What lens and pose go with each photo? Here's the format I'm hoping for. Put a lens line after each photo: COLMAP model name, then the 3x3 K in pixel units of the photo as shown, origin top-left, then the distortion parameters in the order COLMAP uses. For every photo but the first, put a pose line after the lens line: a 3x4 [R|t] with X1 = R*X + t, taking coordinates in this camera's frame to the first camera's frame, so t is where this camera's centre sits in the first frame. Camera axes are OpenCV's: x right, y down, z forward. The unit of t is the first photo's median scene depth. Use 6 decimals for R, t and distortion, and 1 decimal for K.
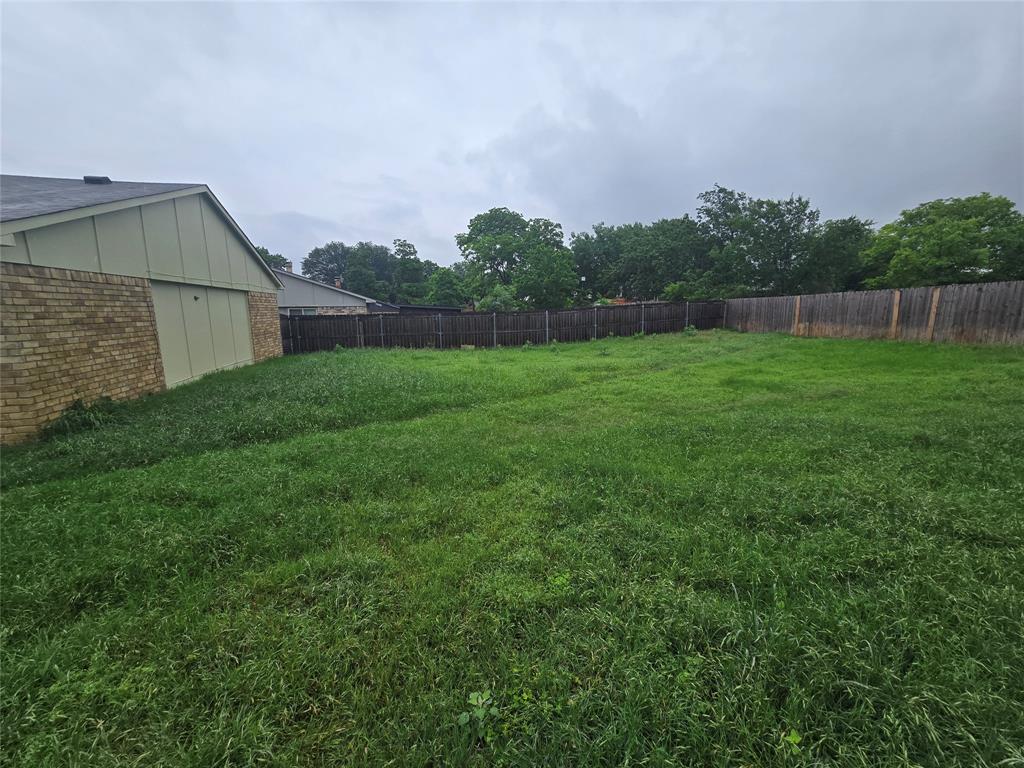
lens RADIAL K [[418.6, 0, 510.9], [0, 418.6, 384.7], [0, 0, 1]] dist [-0.001390, 0.000228]
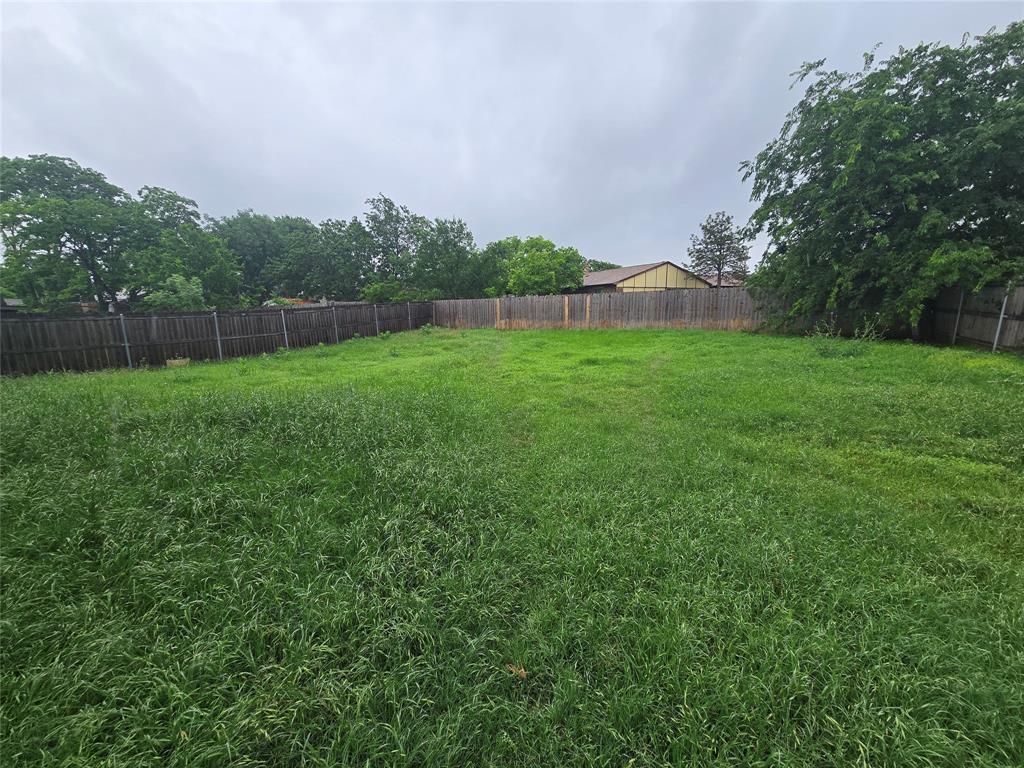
lens RADIAL K [[418.6, 0, 511.1], [0, 418.6, 382.8], [0, 0, 1]] dist [-0.001390, 0.000228]
pose [[0.636983, -0.128900, 0.760025, -0.273151], [0.139438, 0.988924, 0.050857, -0.016548], [-0.758162, 0.073581, 0.647901, 0.151562]]
